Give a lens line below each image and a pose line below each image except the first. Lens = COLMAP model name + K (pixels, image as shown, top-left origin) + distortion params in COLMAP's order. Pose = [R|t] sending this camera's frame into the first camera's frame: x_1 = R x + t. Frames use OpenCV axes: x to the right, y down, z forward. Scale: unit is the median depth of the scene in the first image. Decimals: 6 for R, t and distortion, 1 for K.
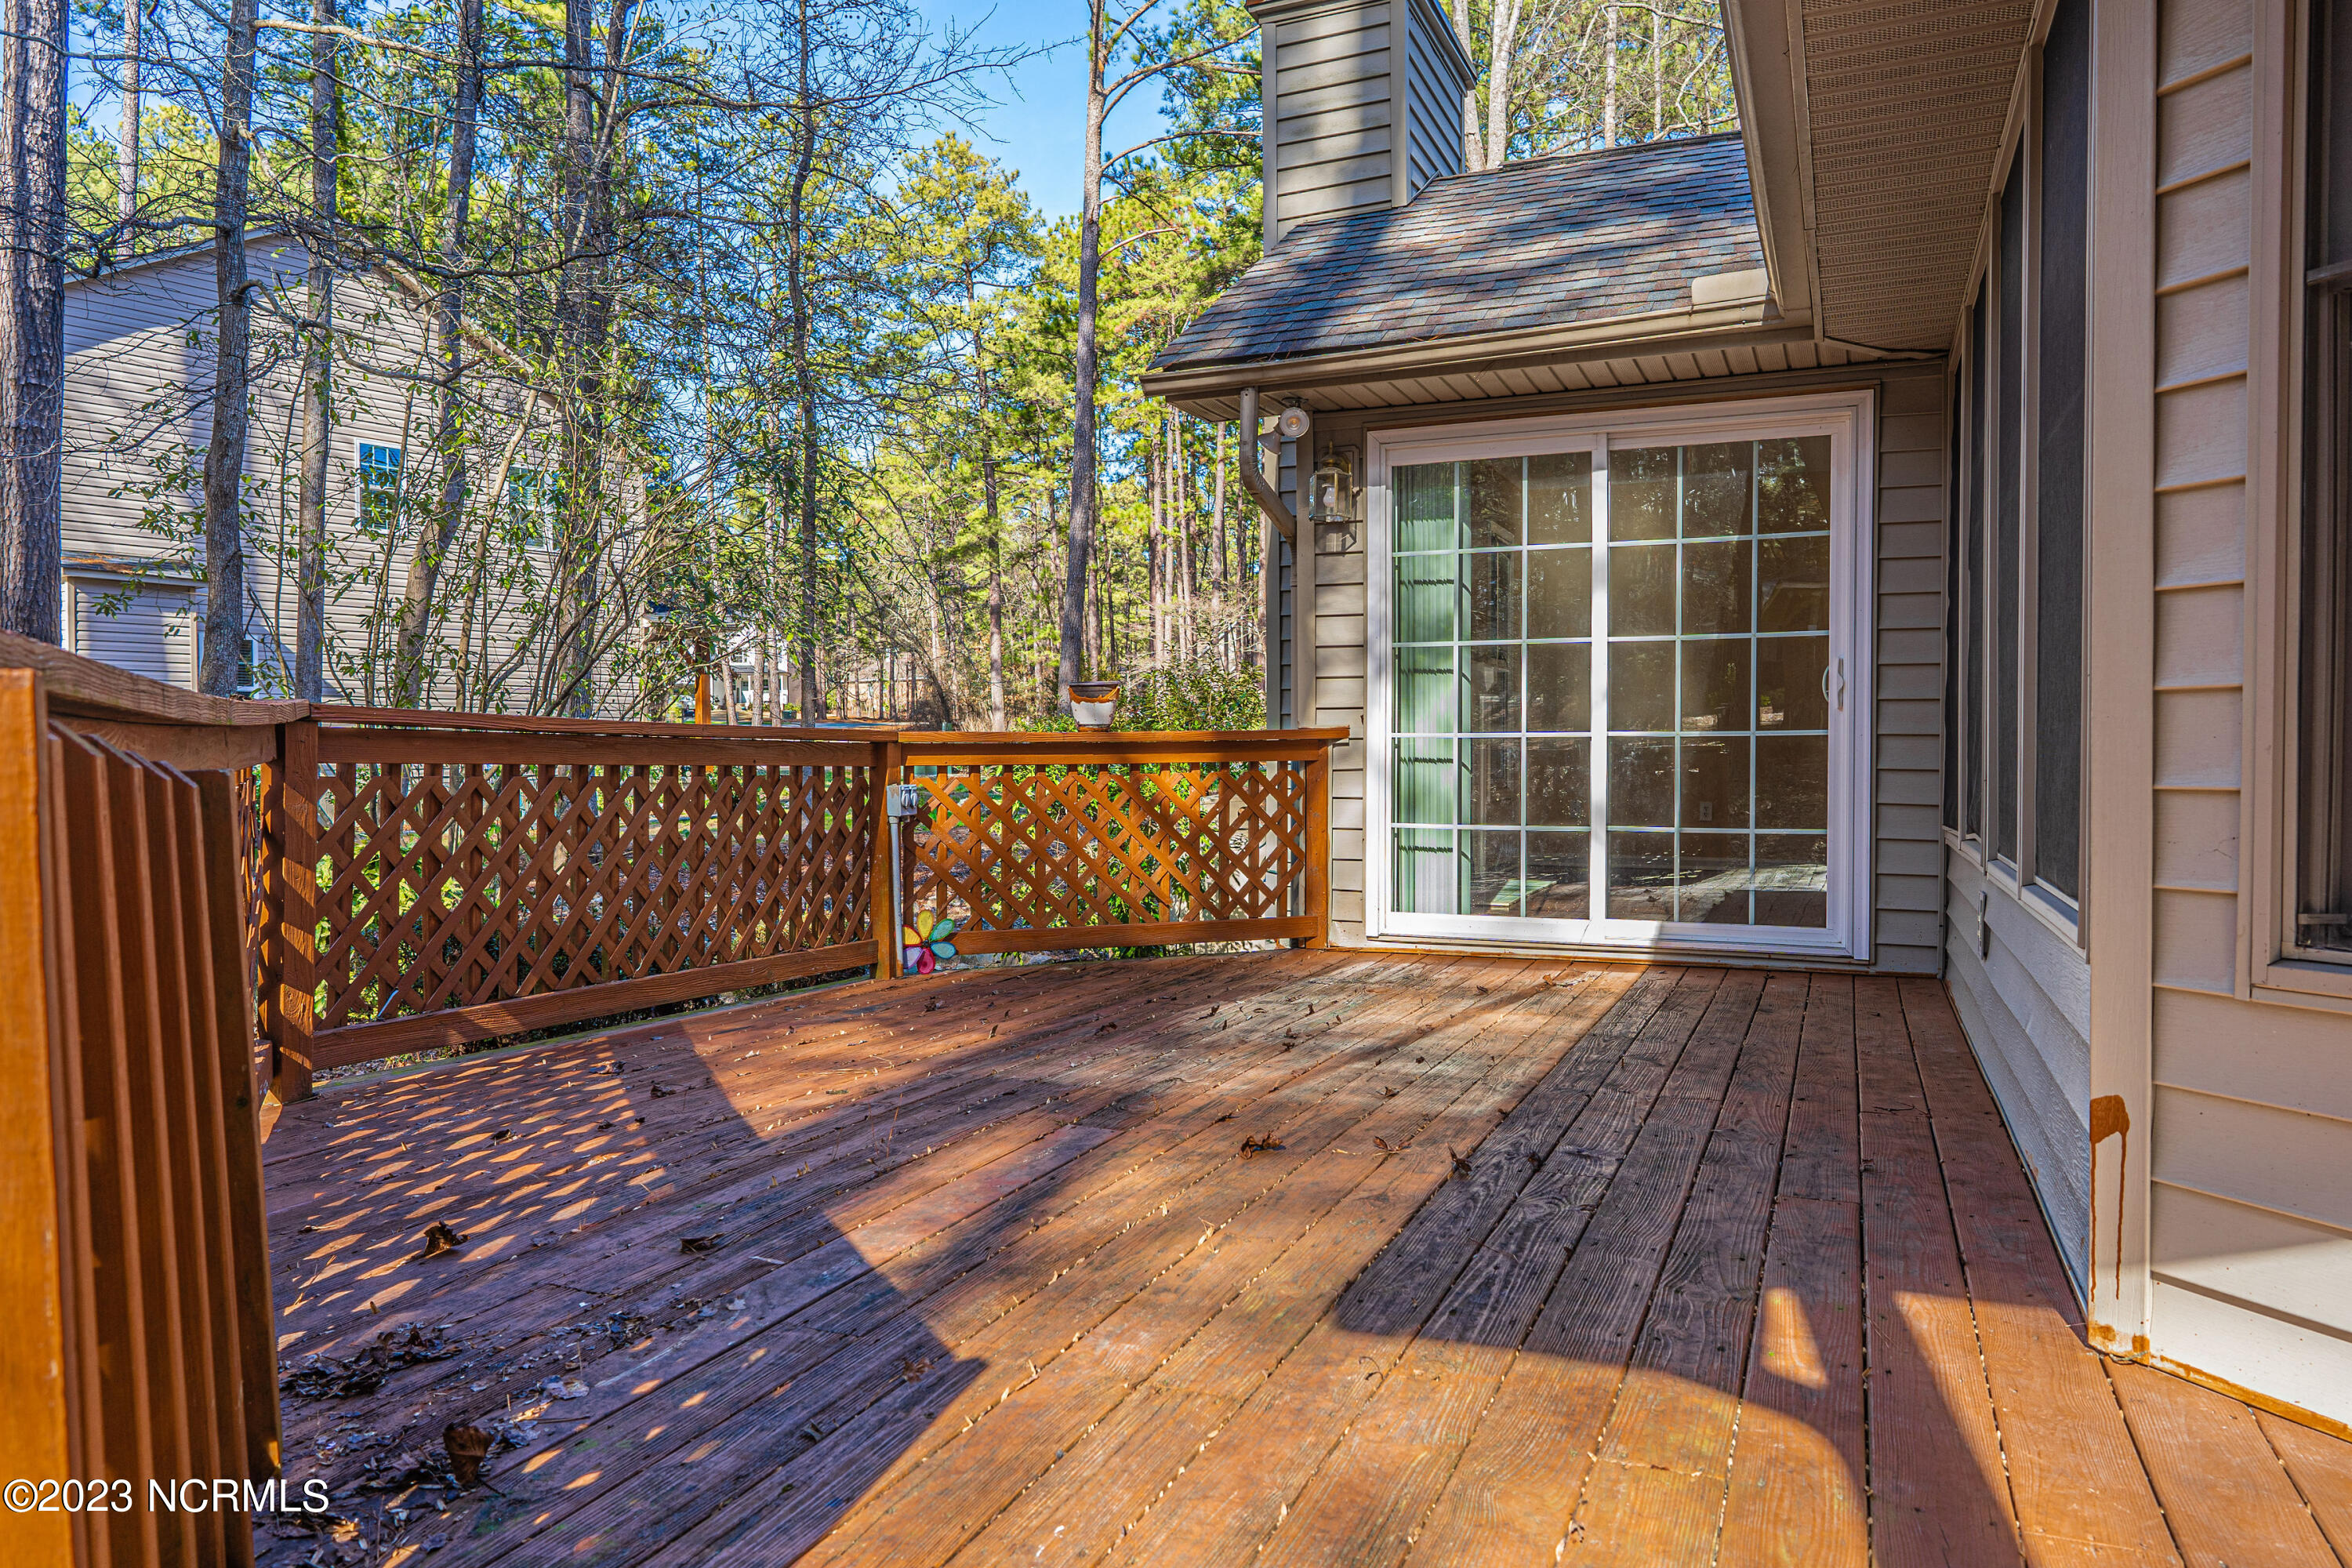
lens RADIAL K [[1559.5, 0, 1171.6], [0, 1559.5, 778.9], [0, 0, 1]] dist [-0.011194, 0.003539]
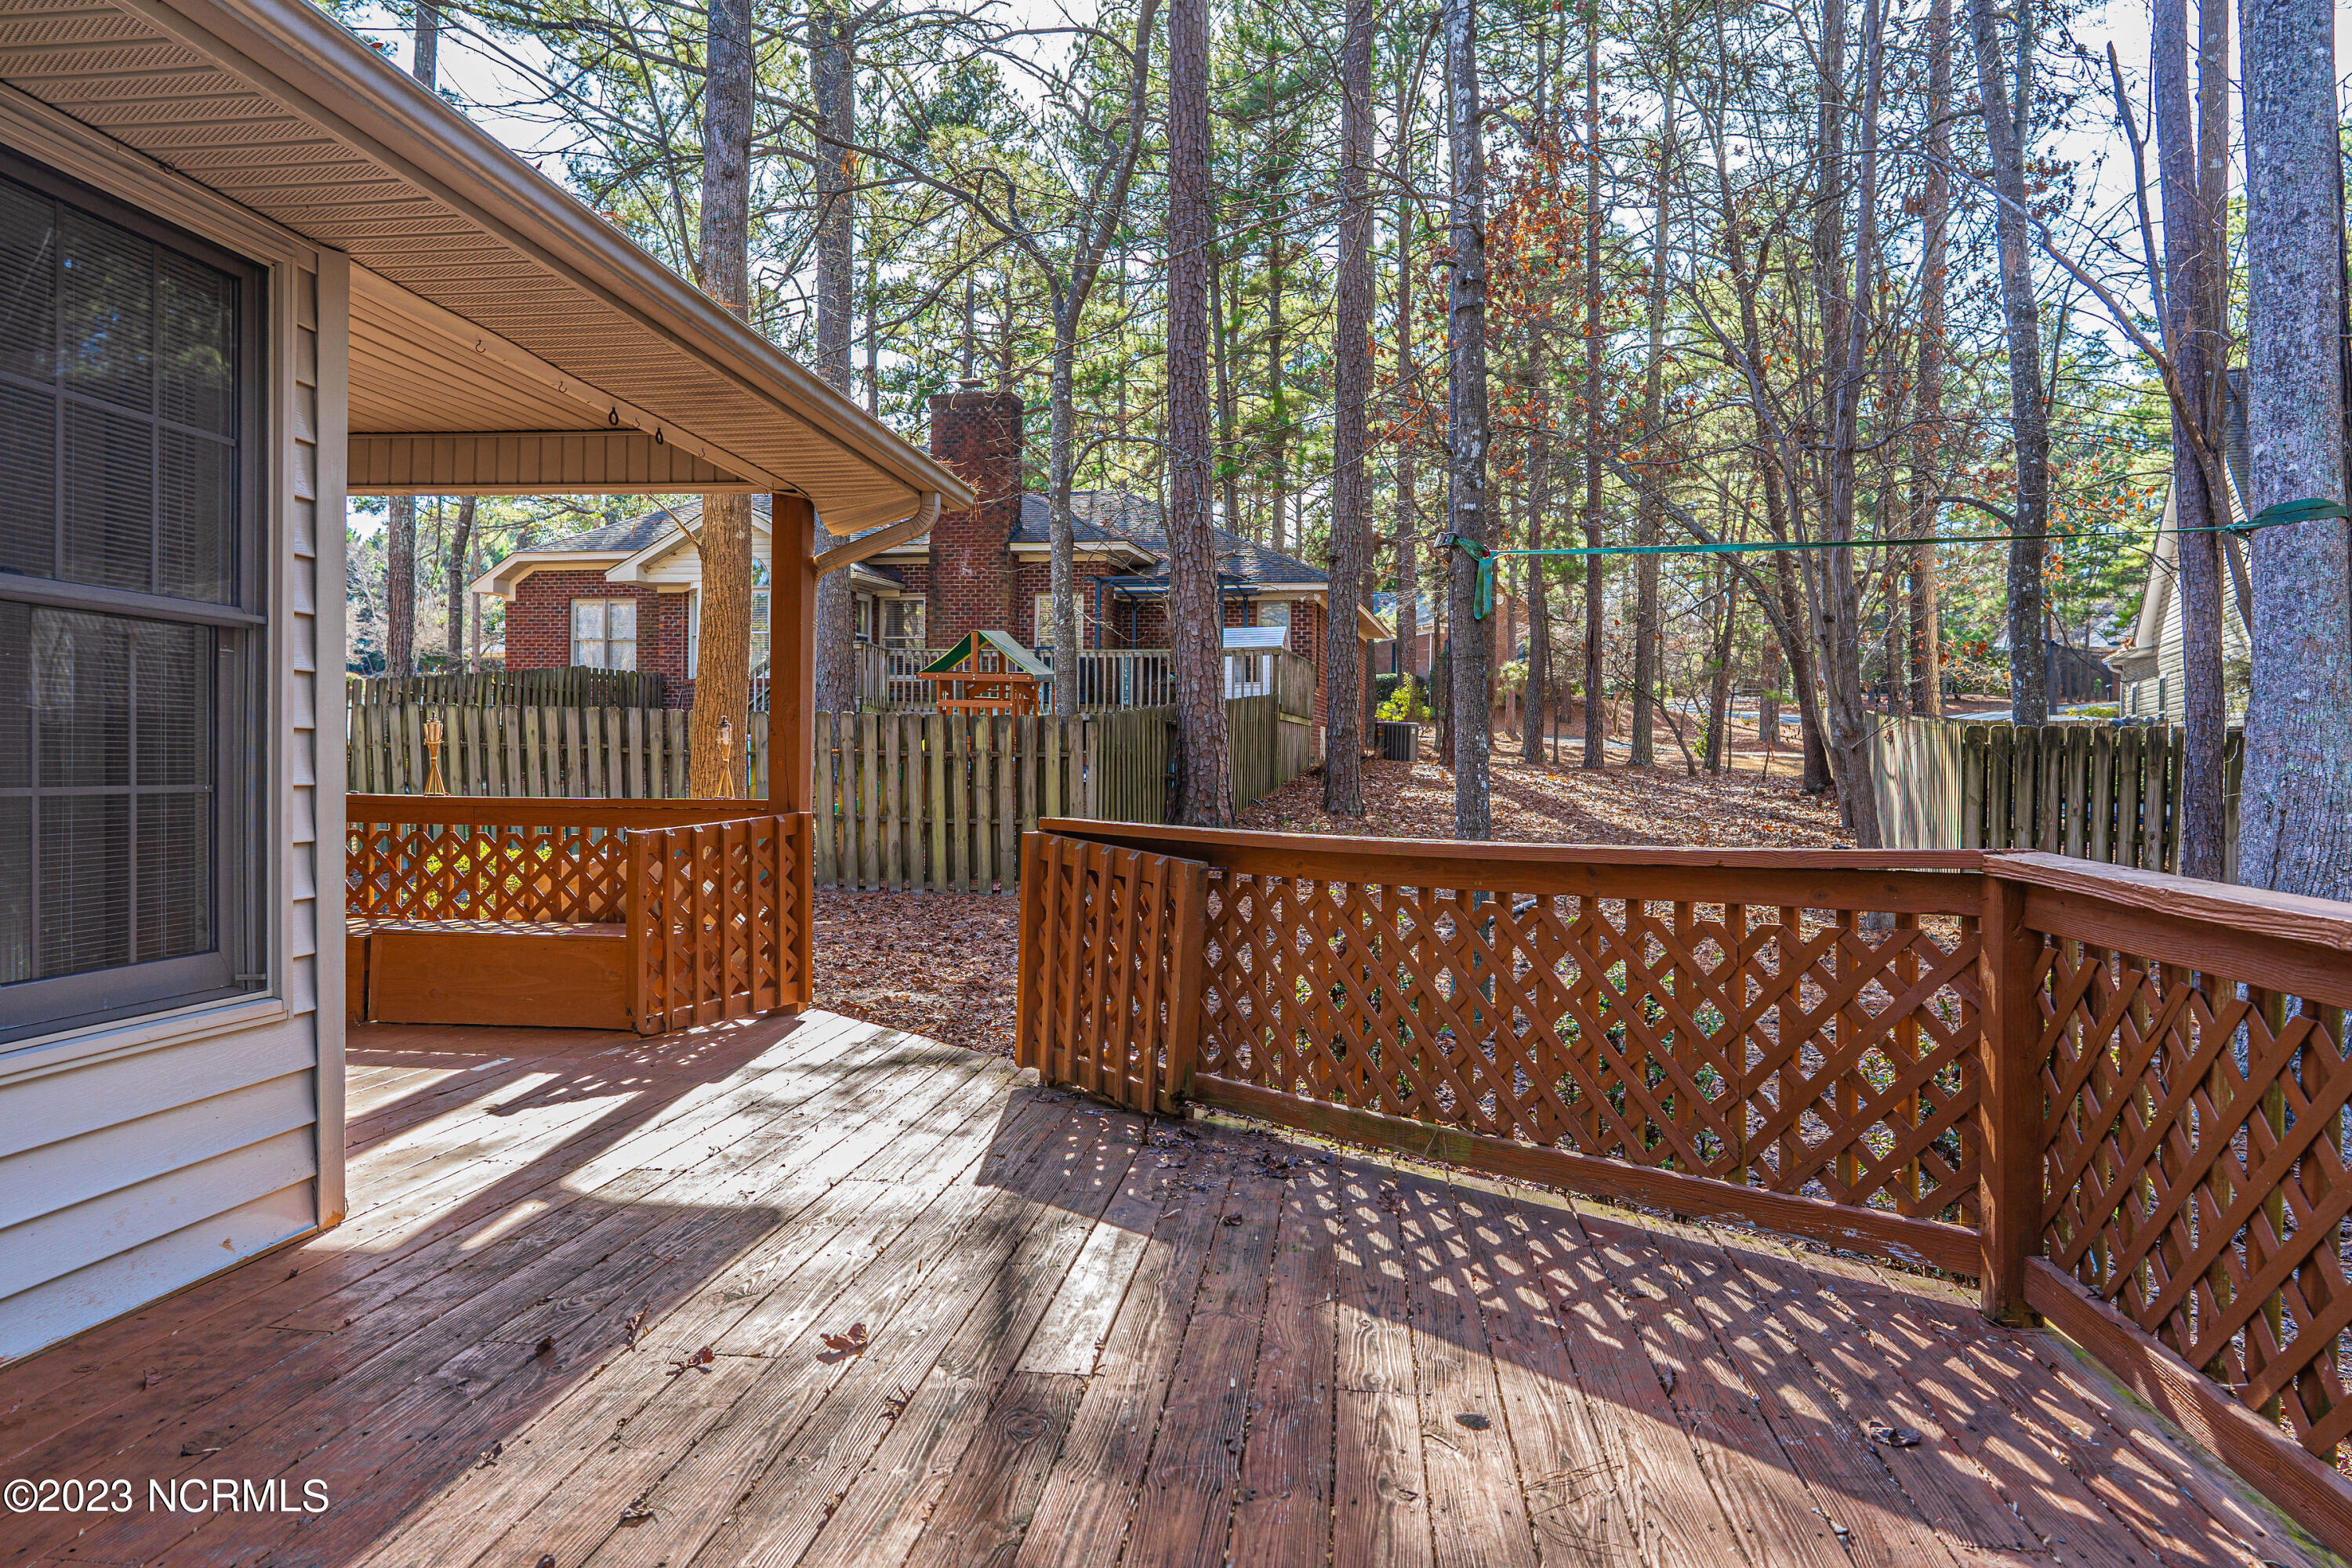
lens RADIAL K [[1559.5, 0, 1171.2], [0, 1559.5, 778.8], [0, 0, 1]] dist [-0.011194, 0.003539]
pose [[-0.958957, -0.001655, -0.283547, 0.149909], [-0.009159, 0.999642, 0.025143, -0.137904], [0.283404, 0.026708, -0.958629, 2.197258]]
